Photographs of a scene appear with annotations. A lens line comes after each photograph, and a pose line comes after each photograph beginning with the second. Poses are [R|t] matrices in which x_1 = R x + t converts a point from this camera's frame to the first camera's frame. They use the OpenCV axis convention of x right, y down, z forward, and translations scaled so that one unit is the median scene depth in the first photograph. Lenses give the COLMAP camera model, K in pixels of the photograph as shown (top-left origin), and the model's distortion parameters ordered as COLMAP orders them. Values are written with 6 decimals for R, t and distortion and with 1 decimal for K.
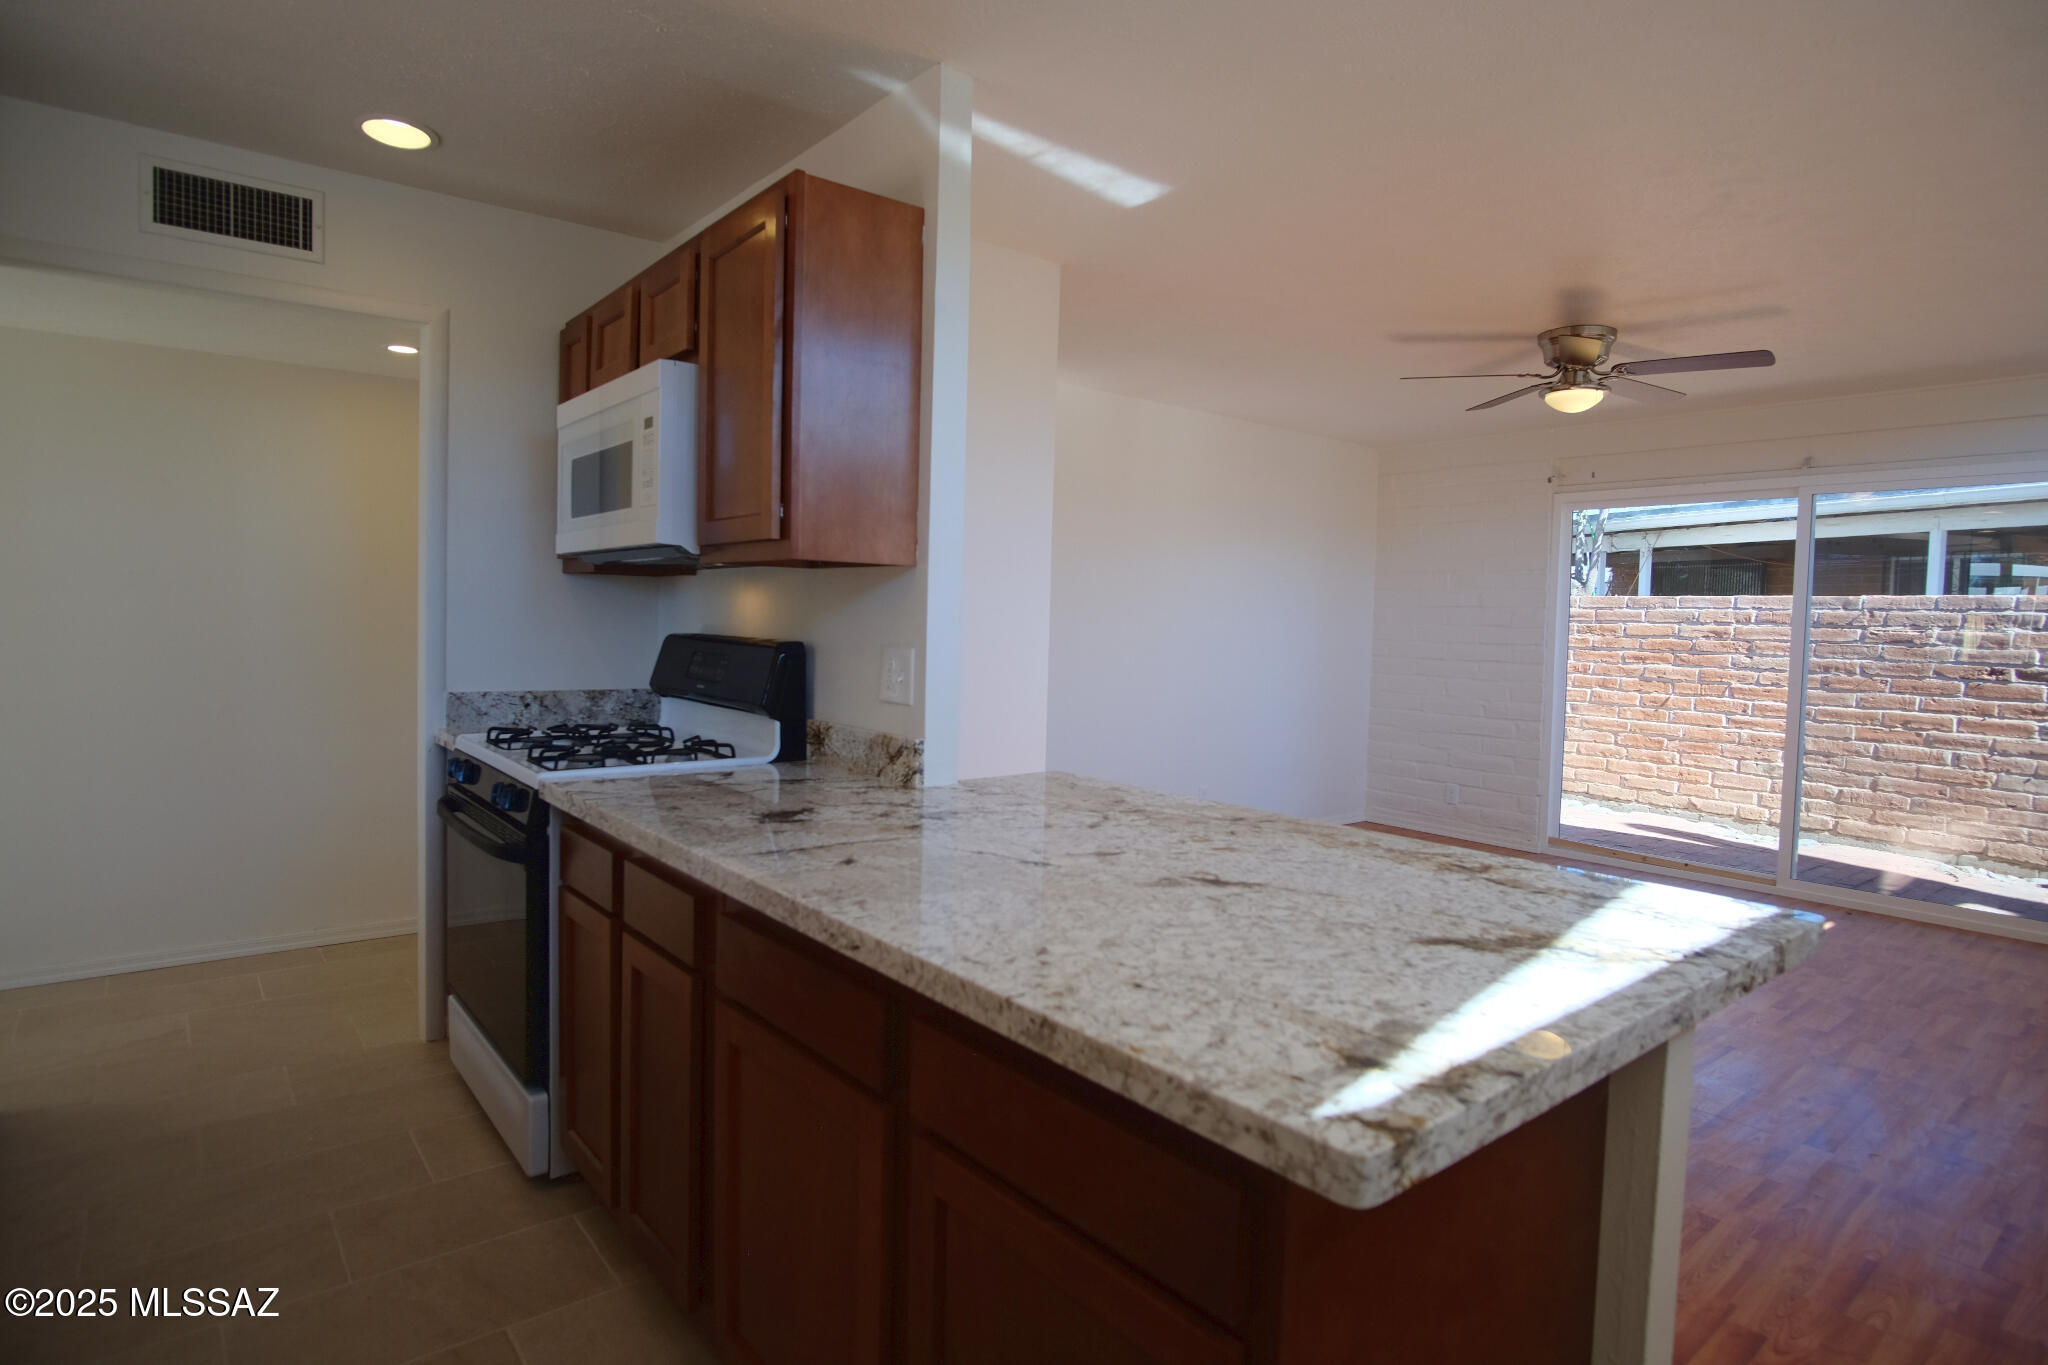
lens RADIAL K [[1153.7, 0, 1023.2], [0, 1153.7, 674.7], [0, 0, 1]] dist [-0.027935, 0.002261]
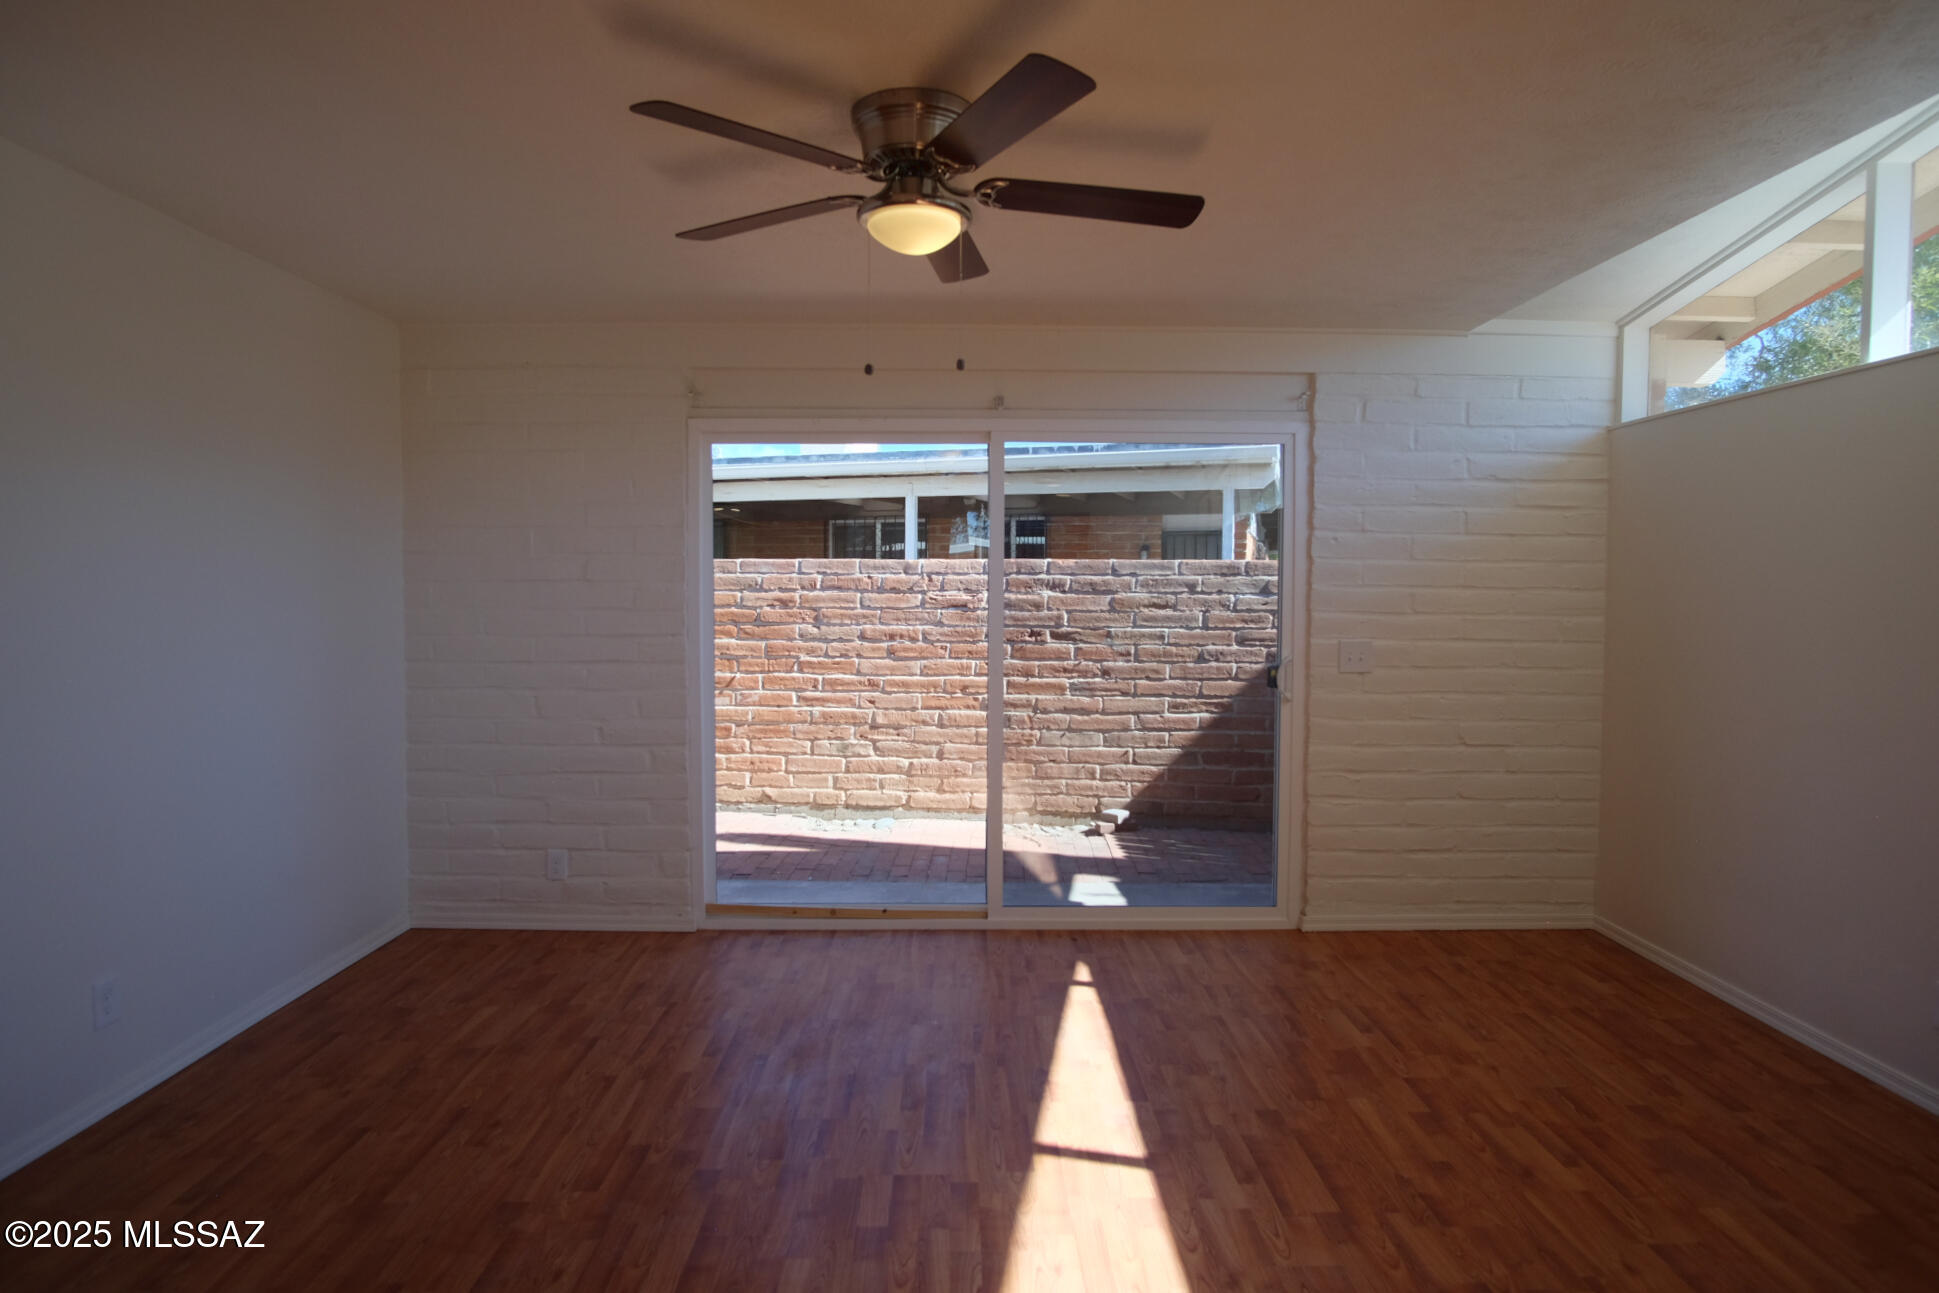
lens RADIAL K [[1092.3, 0, 968.7], [0, 1092.3, 639.2], [0, 0, 1]] dist [-0.027935, 0.002261]
pose [[0.624625, -0.058100, 0.778760, 0.039894], [0.046980, 0.998218, 0.036792, -0.034488], [-0.779510, 0.013604, 0.626242, 0.393709]]
